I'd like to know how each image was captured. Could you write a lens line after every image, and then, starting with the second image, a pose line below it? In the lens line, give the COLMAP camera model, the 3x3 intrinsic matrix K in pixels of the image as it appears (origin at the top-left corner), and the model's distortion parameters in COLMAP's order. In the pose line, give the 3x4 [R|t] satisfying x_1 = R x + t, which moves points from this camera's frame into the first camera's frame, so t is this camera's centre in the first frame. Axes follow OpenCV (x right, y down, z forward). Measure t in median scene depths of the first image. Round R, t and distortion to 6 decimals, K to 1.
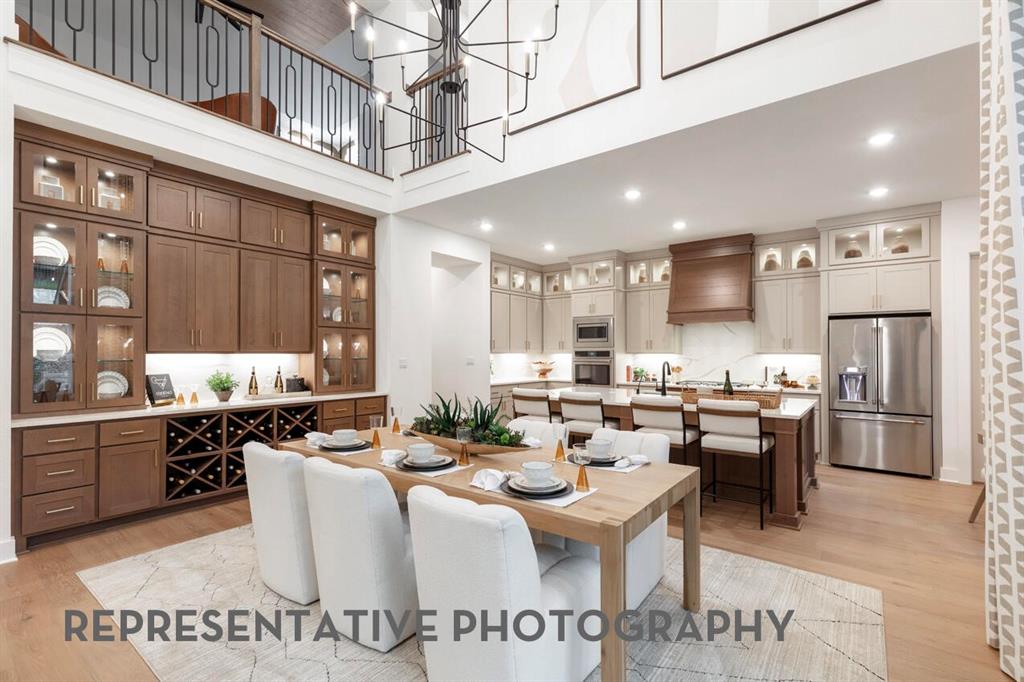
lens RADIAL K [[472.4, 0, 511.3], [0, 472.4, 354.7], [0, 0, 1]] dist [0.017699, 0.000048]
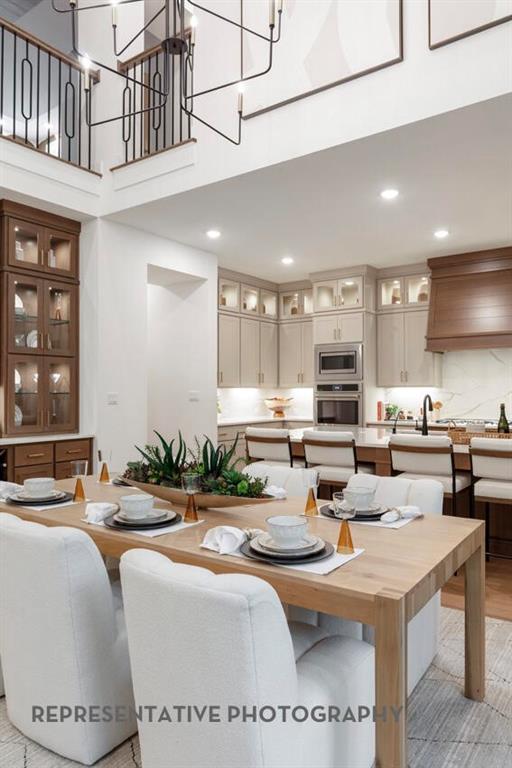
lens RADIAL K [[540.9, 0, 256.0], [0, 540.9, 384.0], [0, 0, 1]] dist [-0.000363, 0.003762]
pose [[0.999383, -0.002803, 0.035013, -0.015650], [0.003423, 0.999838, -0.017684, 0.013910], [-0.034958, 0.017793, 0.999230, 0.061654]]
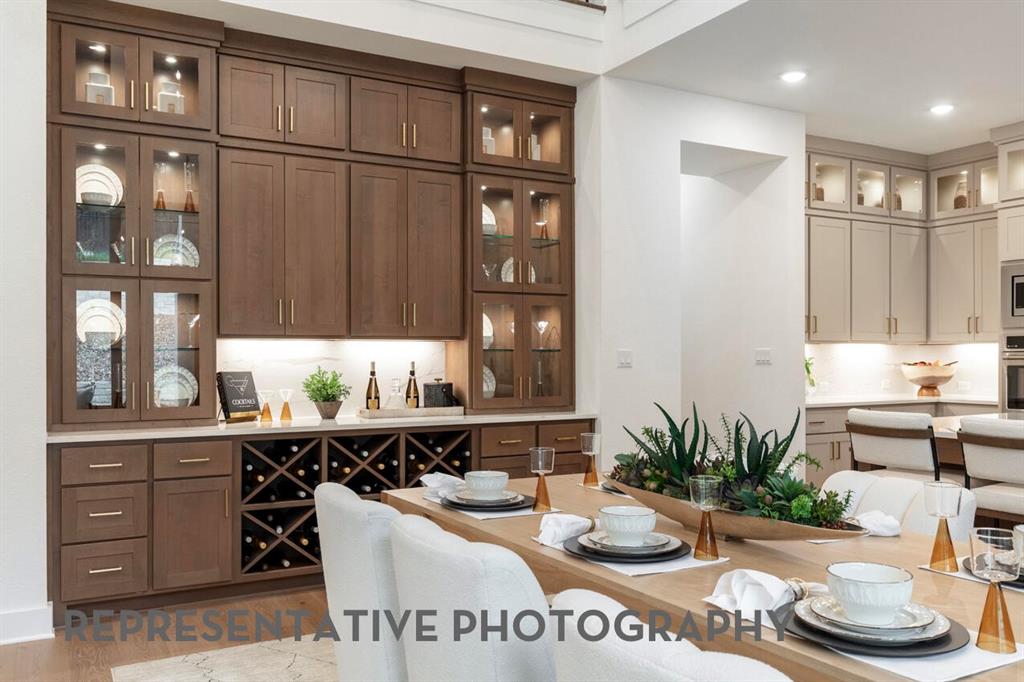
lens RADIAL K [[845.7, 0, 515.2], [0, 845.7, 362.6], [0, 0, 1]] dist [0.010059, -0.000737]
pose [[0.919708, -0.001532, -0.392600, 0.035724], [0.001743, 0.999998, 0.000181, 0.029018], [0.392599, -0.000851, 0.919709, 0.114953]]
